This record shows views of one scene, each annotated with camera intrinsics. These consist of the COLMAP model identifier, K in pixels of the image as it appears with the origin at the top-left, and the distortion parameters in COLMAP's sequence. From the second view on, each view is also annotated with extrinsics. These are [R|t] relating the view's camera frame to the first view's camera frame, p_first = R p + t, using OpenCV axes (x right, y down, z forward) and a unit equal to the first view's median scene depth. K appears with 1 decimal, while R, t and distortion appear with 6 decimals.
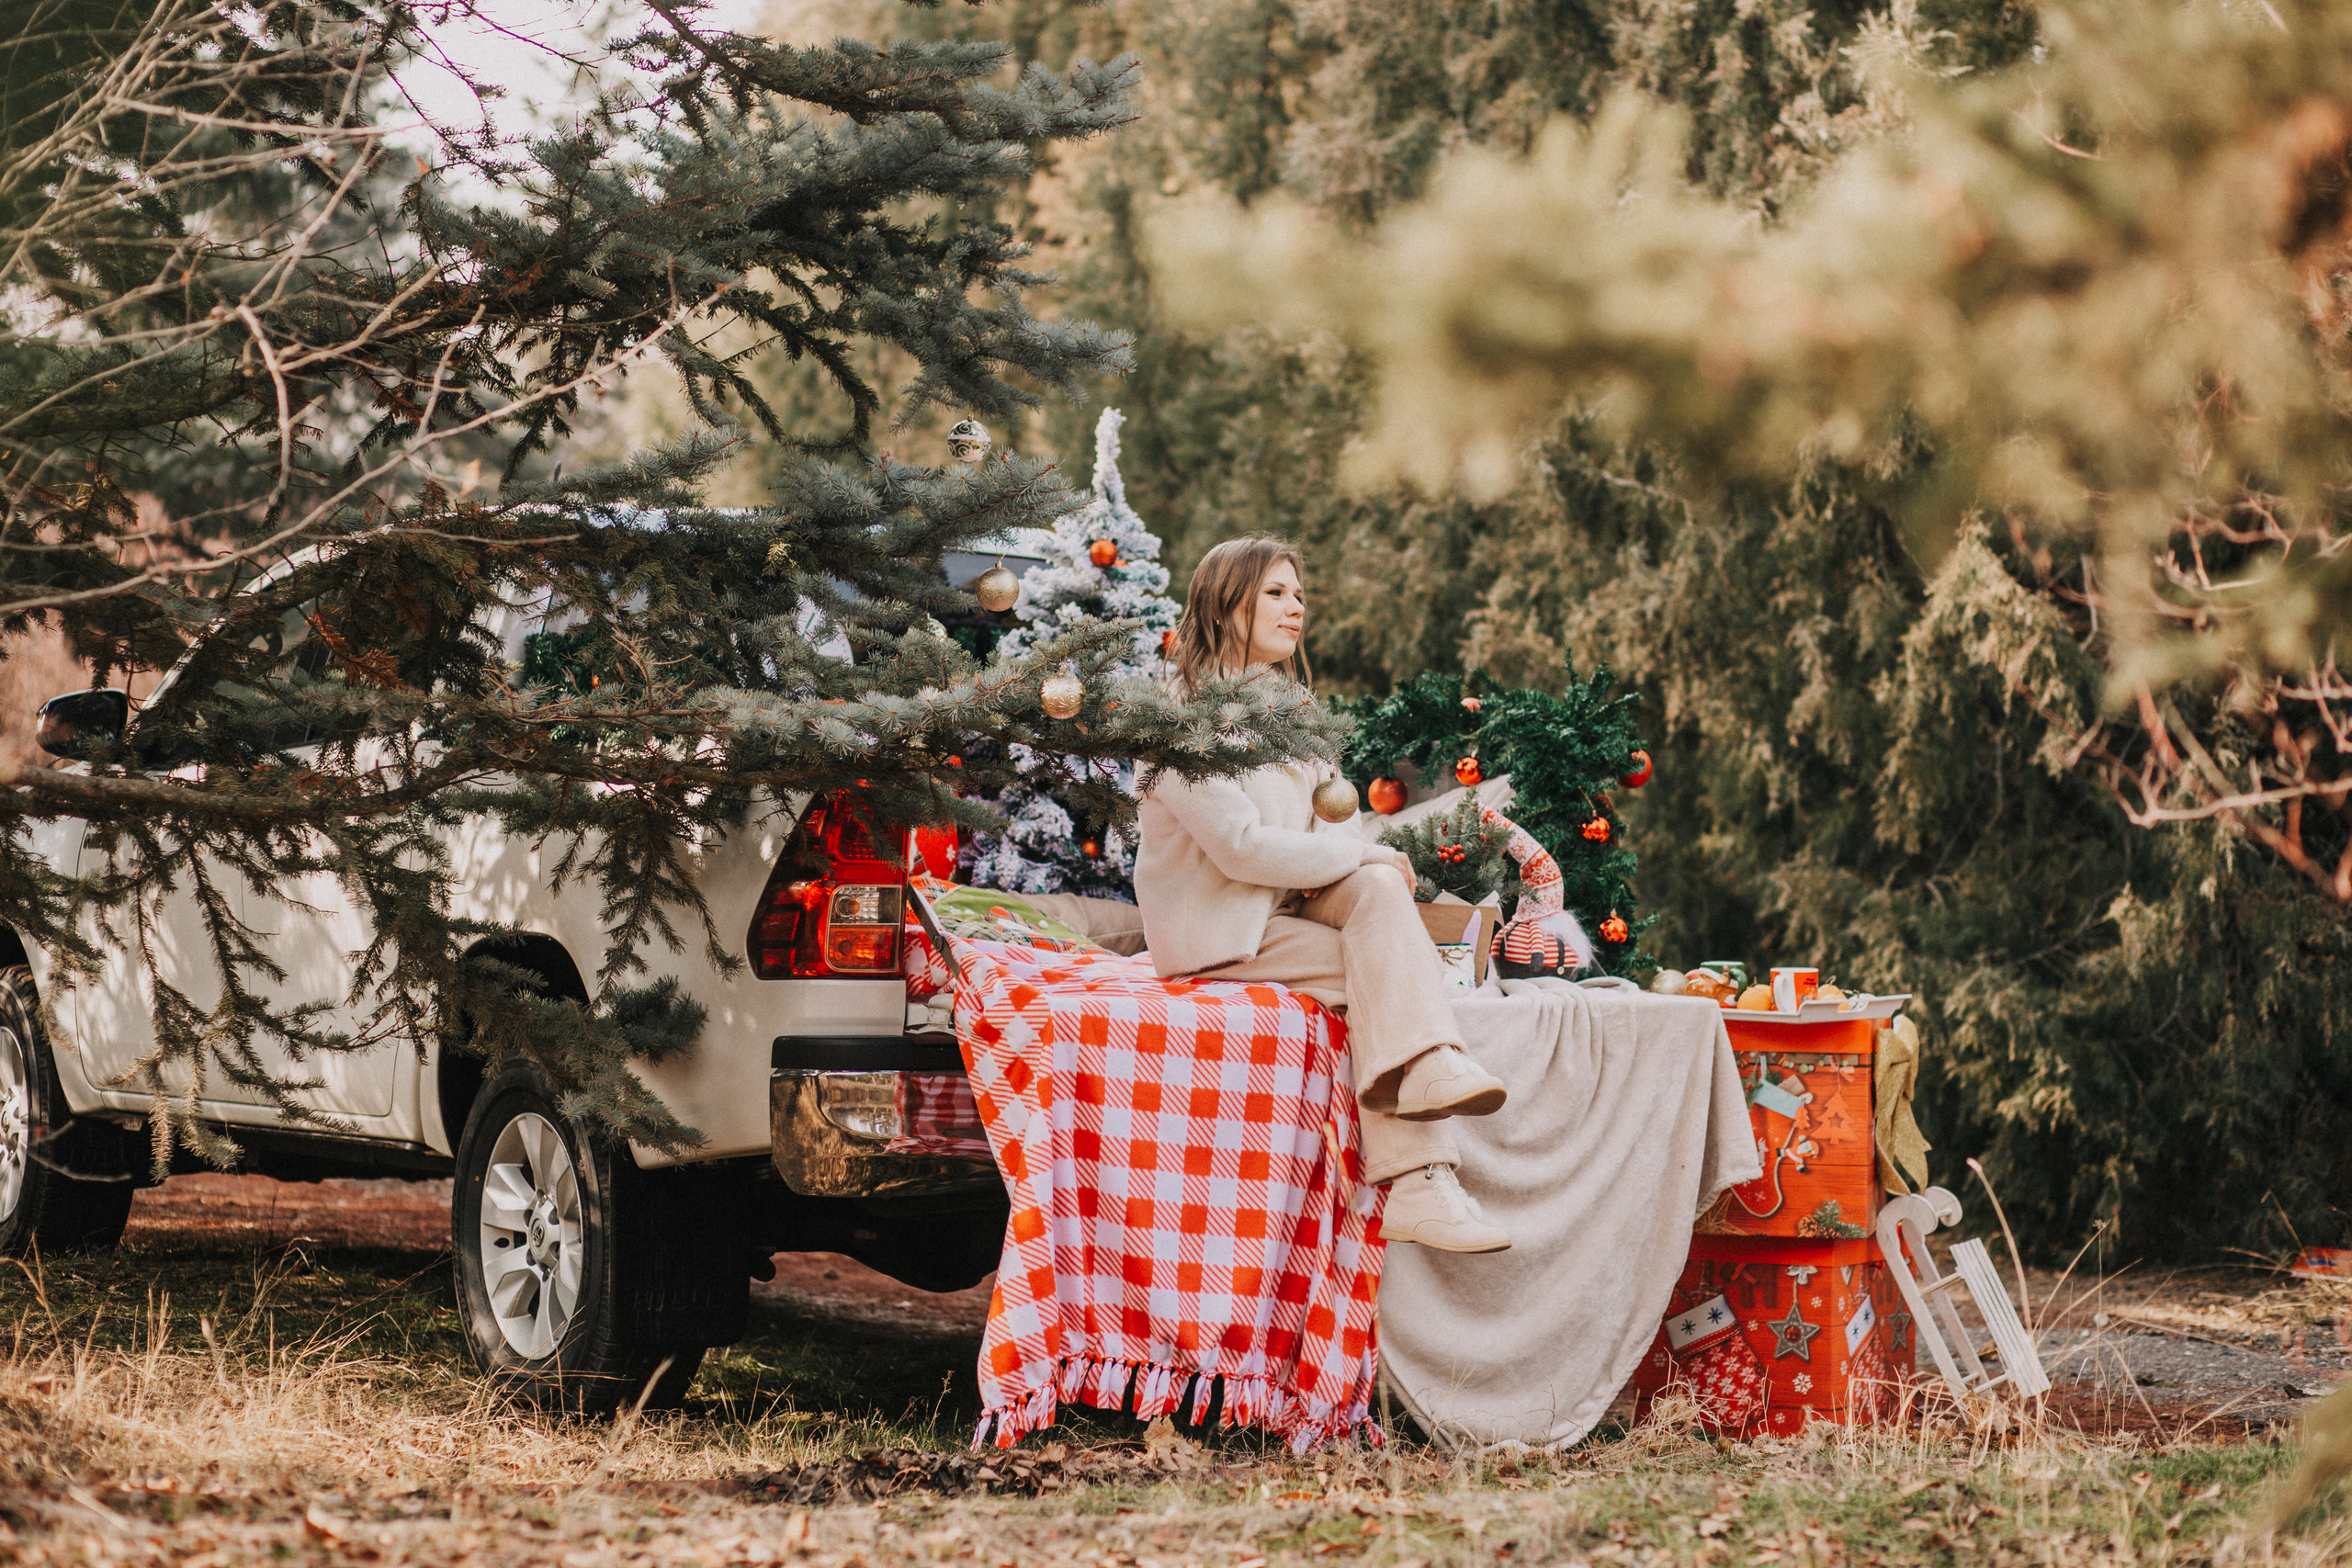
lens RADIAL K [[5844.3, 0, 1176.0], [0, 5844.3, 784.0], [0, 0, 1]] dist [-0.039896, -0.660148]
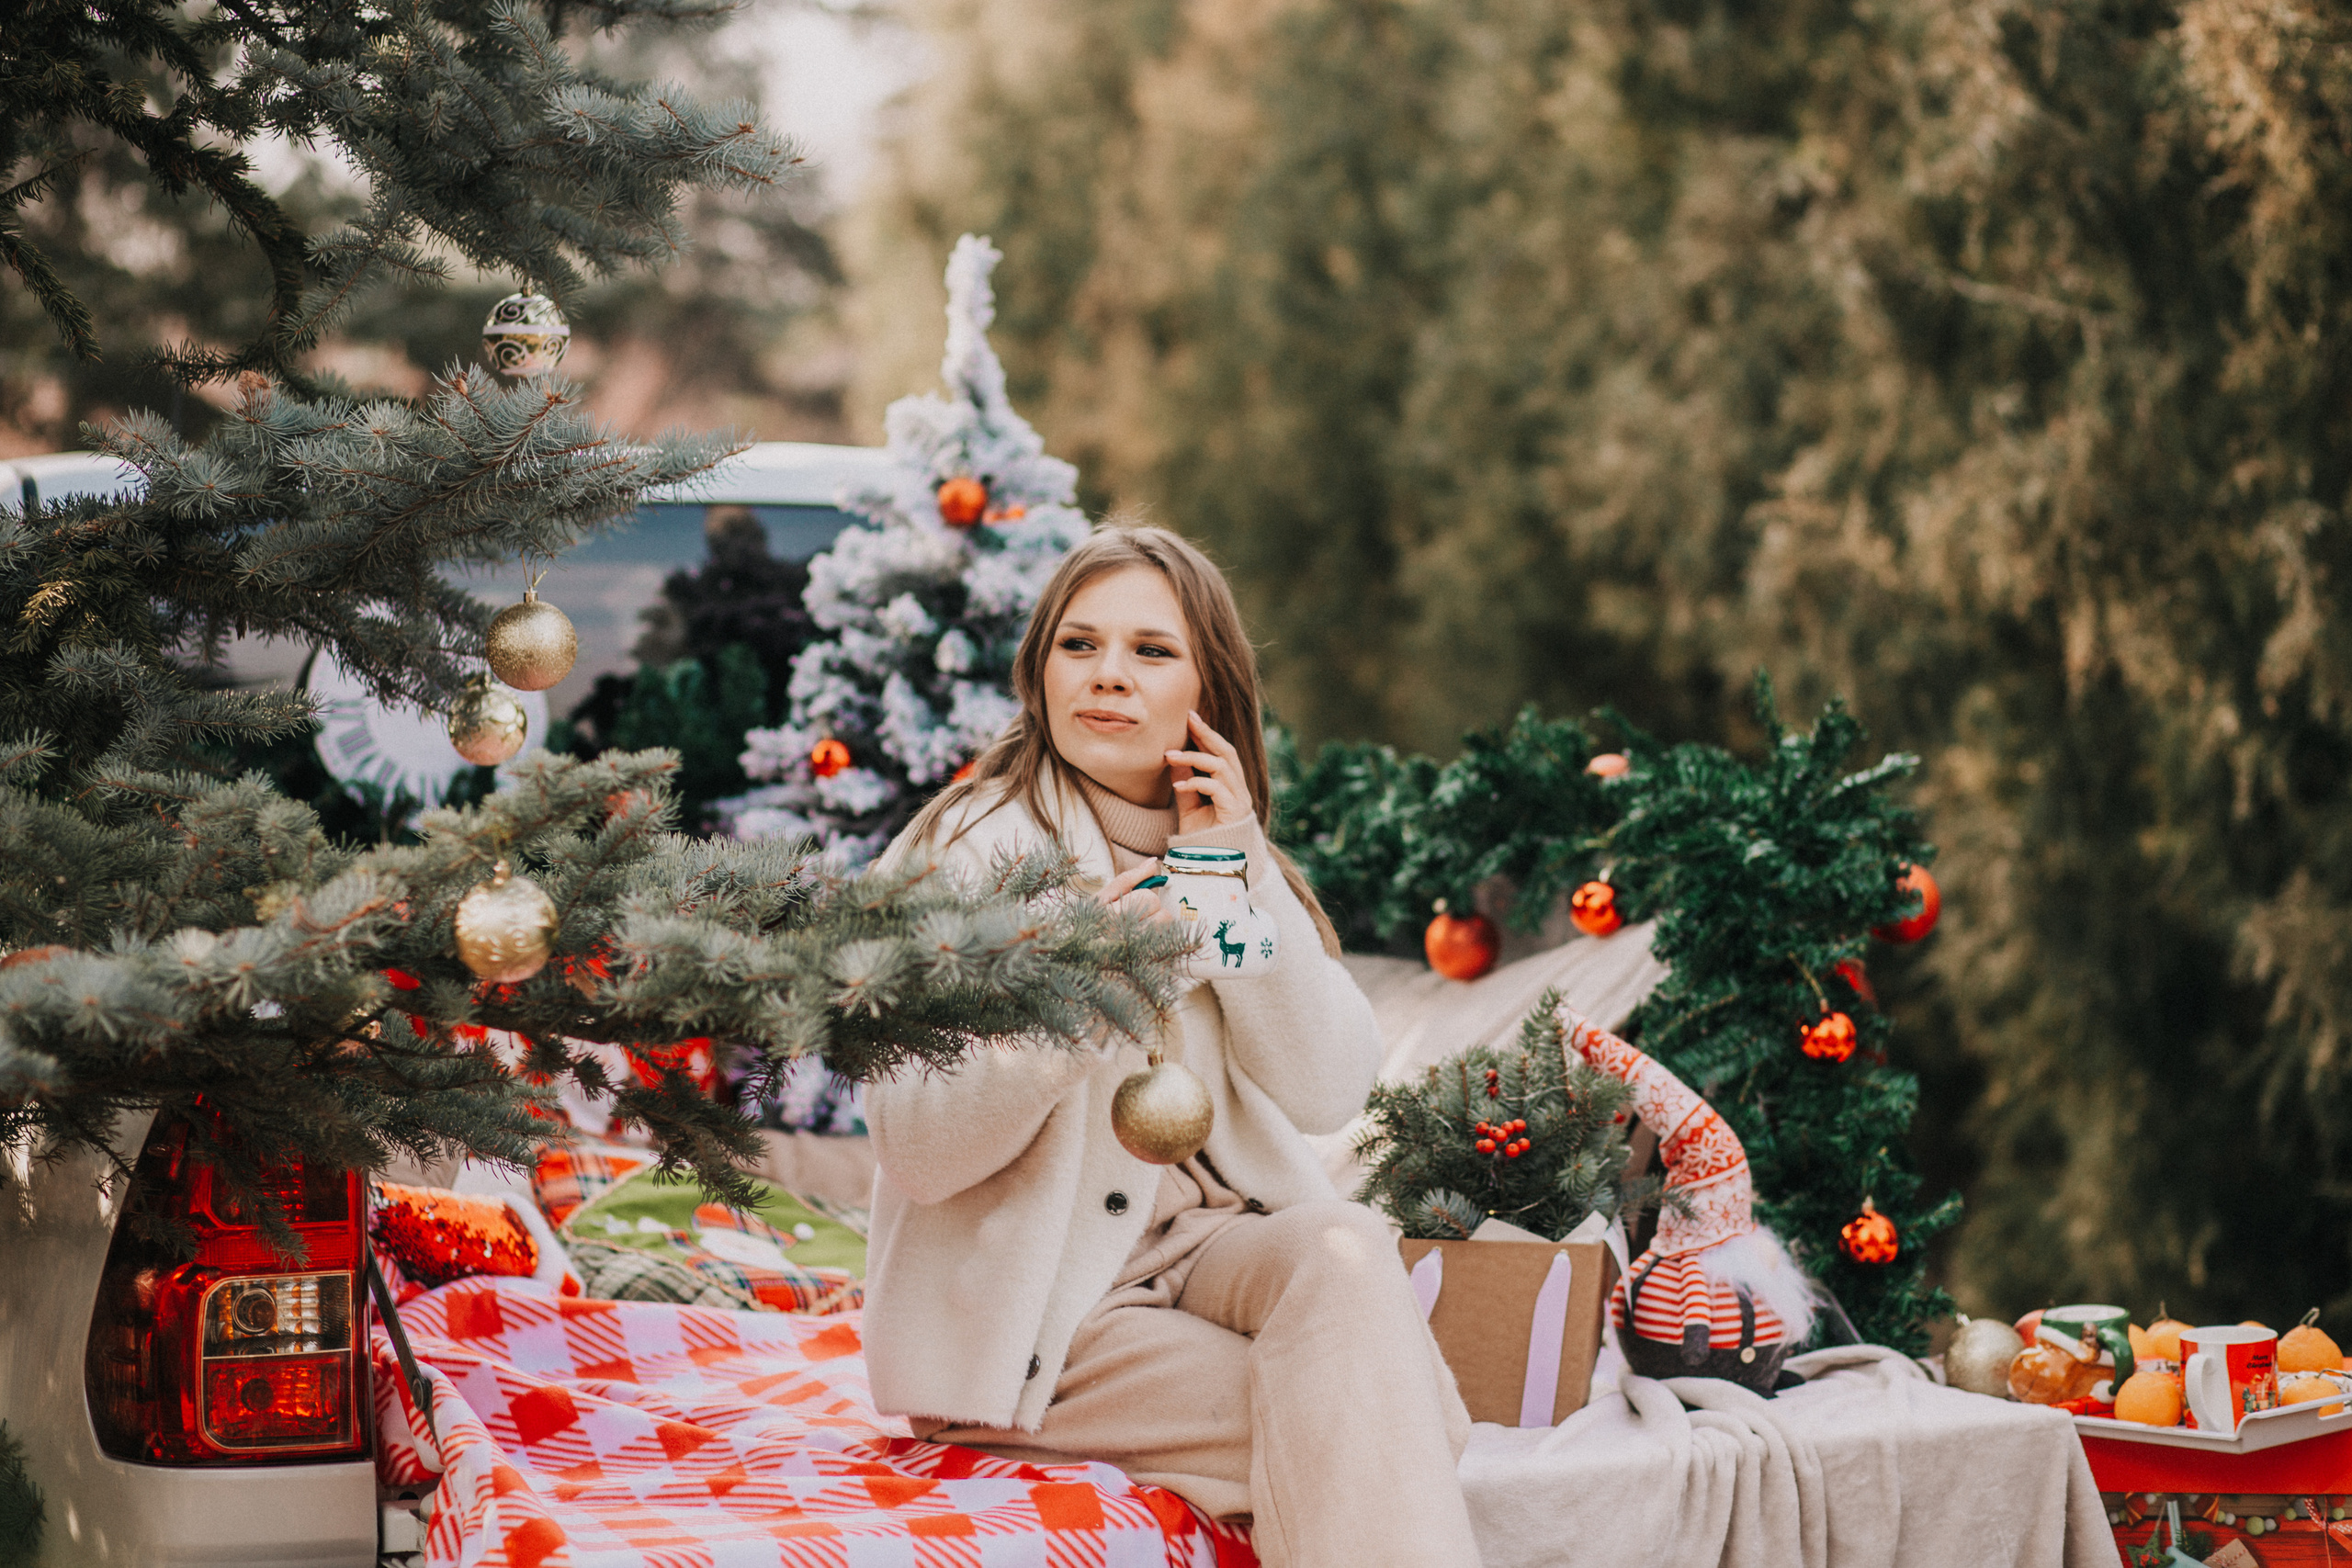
lens RADIAL K [[5844.3, 0, 1176.0], [0, 5844.3, 784.0], [0, 0, 1]] dist [-0.039896, -0.660148]
pose [[0.994297, -0.043758, -0.097255, 0.061747], [0.047509, 0.998200, 0.036598, -0.032987], [0.095479, -0.041009, 0.994586, 0.463070]]
